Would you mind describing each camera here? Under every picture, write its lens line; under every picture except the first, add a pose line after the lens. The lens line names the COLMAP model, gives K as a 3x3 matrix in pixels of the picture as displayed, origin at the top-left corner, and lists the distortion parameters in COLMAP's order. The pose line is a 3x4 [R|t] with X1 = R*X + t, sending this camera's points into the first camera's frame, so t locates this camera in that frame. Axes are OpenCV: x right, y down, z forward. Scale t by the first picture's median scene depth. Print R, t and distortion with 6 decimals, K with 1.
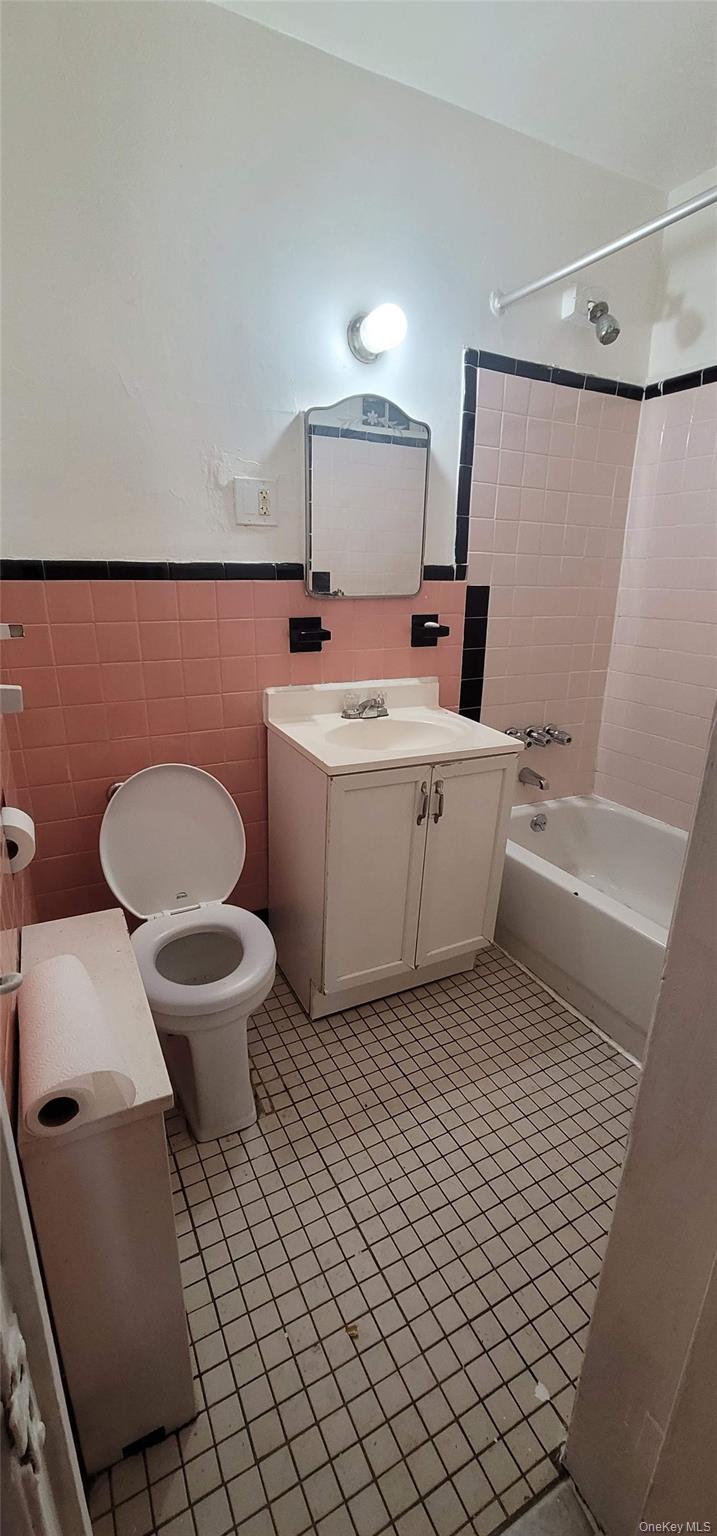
lens RADIAL K [[623.9, 0, 362.4], [0, 623.9, 772.2], [0, 0, 1]] dist [-0.007677, 0.002501]
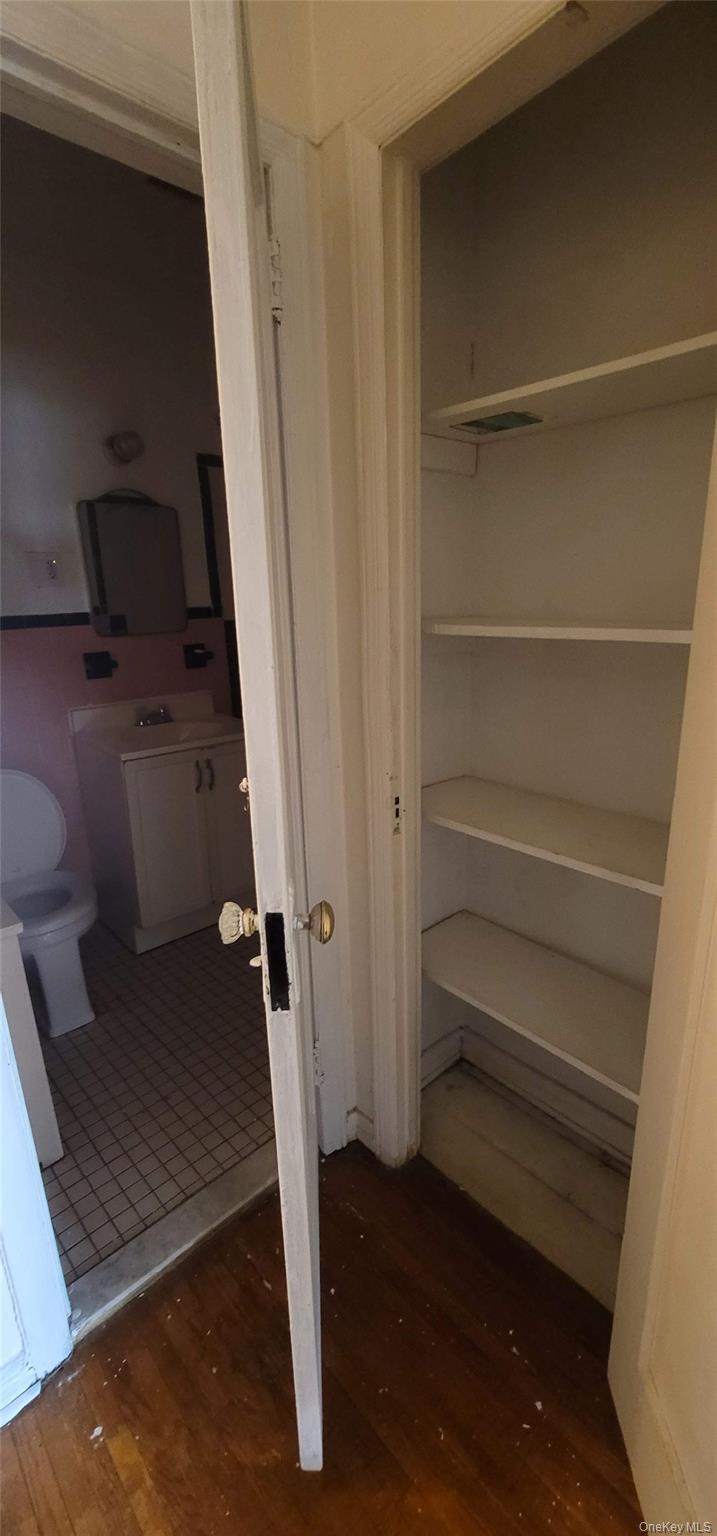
lens RADIAL K [[623.9, 0, 362.4], [0, 623.9, 772.2], [0, 0, 1]] dist [-0.007677, 0.002501]
pose [[0.963508, -0.117277, 0.240619, 0.101447], [0.129205, 0.991023, -0.034353, 0.119194], [-0.234430, 0.064189, 0.970011, -0.388127]]
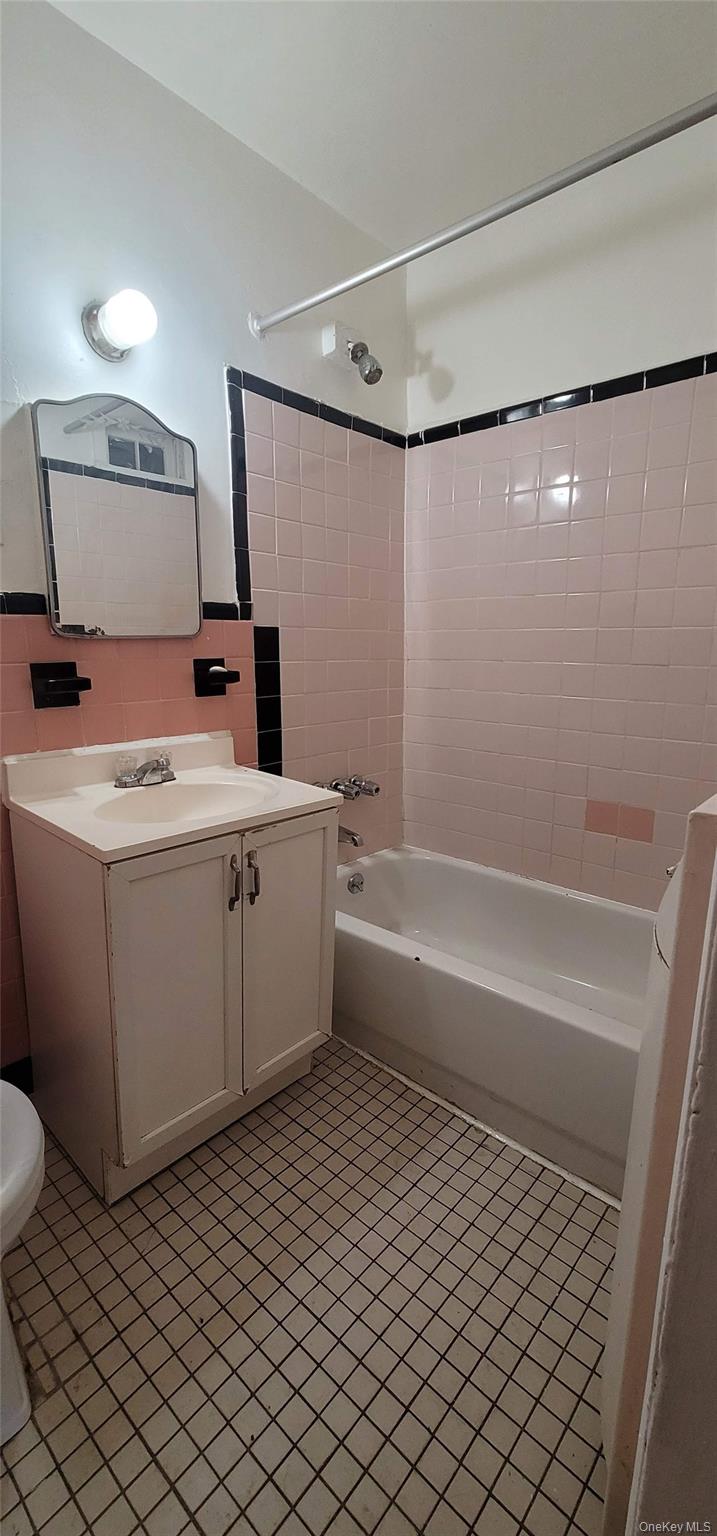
lens RADIAL K [[623.9, 0, 362.4], [0, 623.9, 772.2], [0, 0, 1]] dist [-0.007677, 0.002501]
pose [[0.935395, -0.086389, 0.342890, -0.009325], [0.122562, 0.988795, -0.085224, -0.000898], [-0.331686, 0.121743, 0.935502, 0.163244]]
